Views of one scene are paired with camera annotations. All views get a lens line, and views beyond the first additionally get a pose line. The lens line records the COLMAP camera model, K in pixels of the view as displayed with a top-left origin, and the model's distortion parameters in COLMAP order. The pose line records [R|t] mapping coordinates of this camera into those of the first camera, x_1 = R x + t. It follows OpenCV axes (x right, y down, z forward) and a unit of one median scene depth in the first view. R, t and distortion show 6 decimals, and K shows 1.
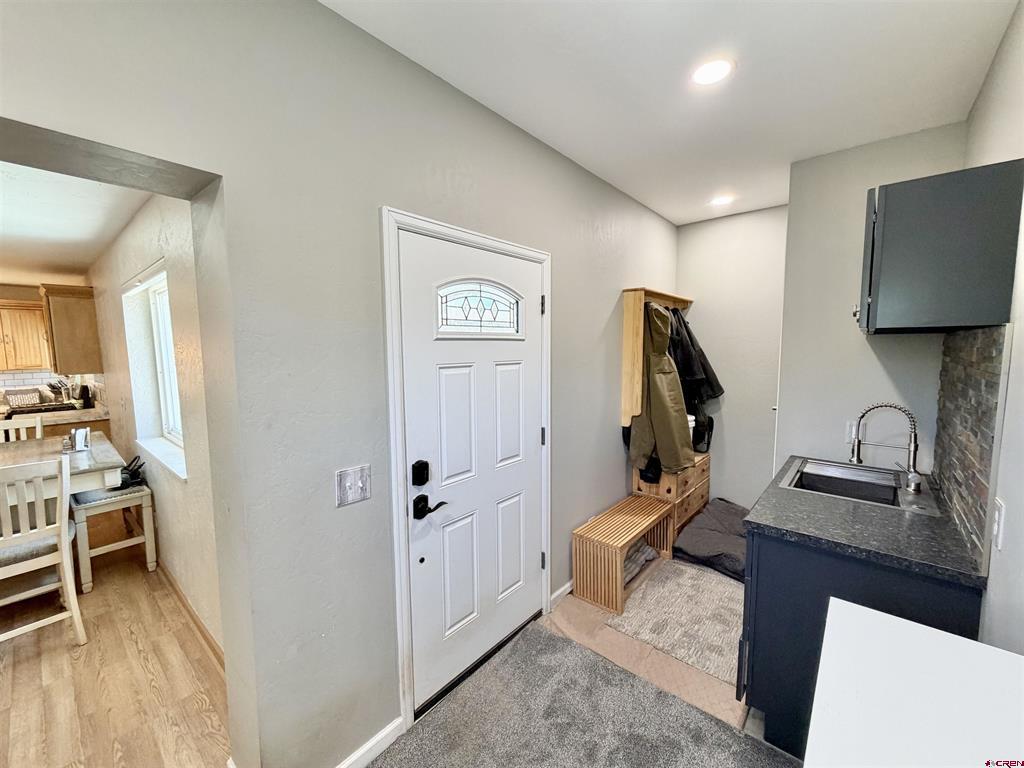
lens RADIAL K [[410.6, 0, 519.3], [0, 410.6, 385.6], [0, 0, 1]] dist [0.000552, 0.000243]
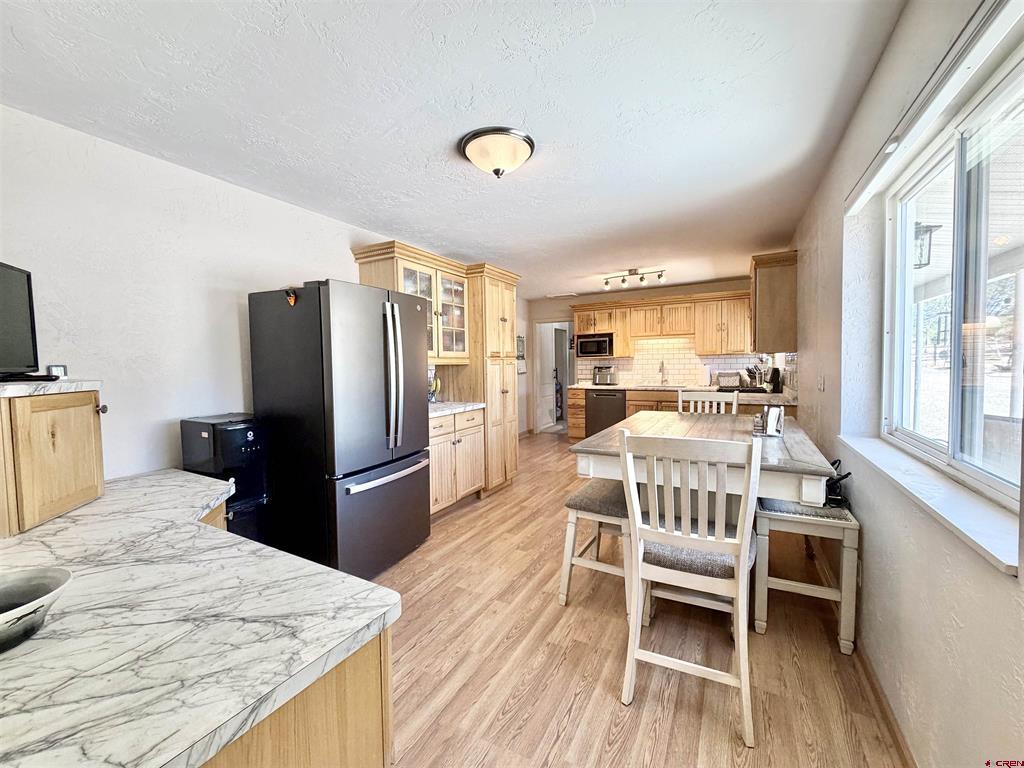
lens RADIAL K [[410.6, 0, 517.4], [0, 410.6, 381.4], [0, 0, 1]] dist [0.000552, 0.000243]
pose [[0.204953, 0.051919, -0.977394, -0.431242], [-0.080355, 0.996114, 0.036064, 0.069004], [0.975468, 0.071147, 0.208328, 0.381779]]
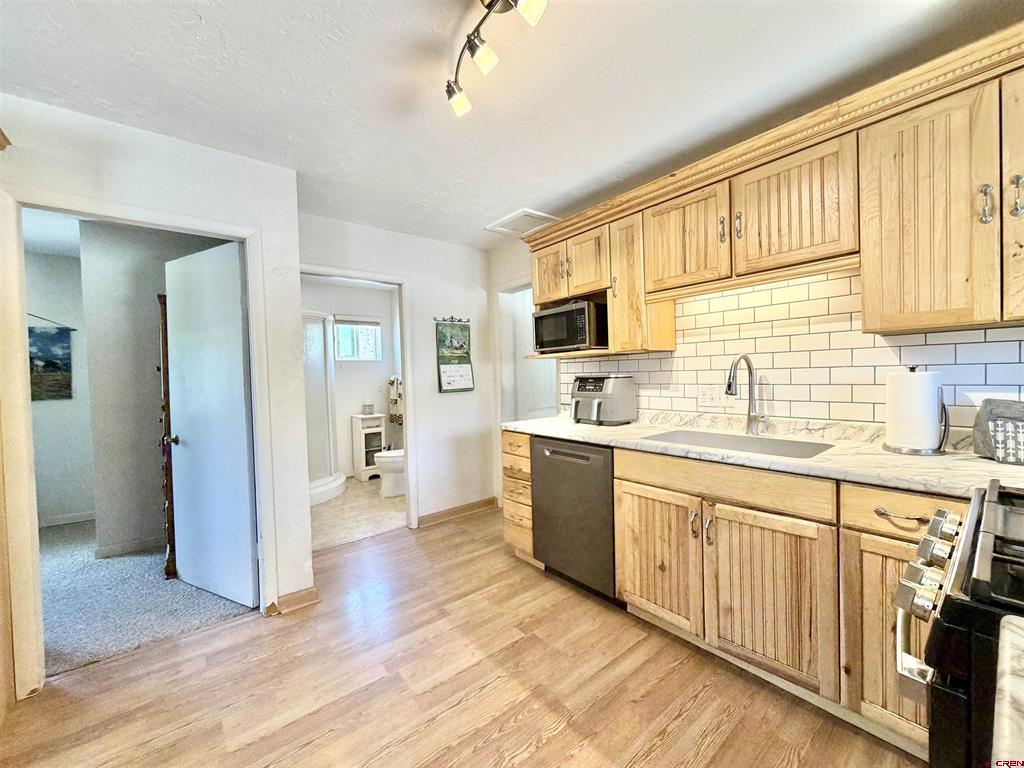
lens RADIAL K [[410.6, 0, 512.2], [0, 410.6, 384.0], [0, 0, 1]] dist [0.000552, 0.000243]
pose [[-0.190000, 0.039865, -0.980974, -1.592555], [-0.064804, 0.996487, 0.053047, 0.011599], [0.979643, 0.073650, -0.186750, 1.280873]]
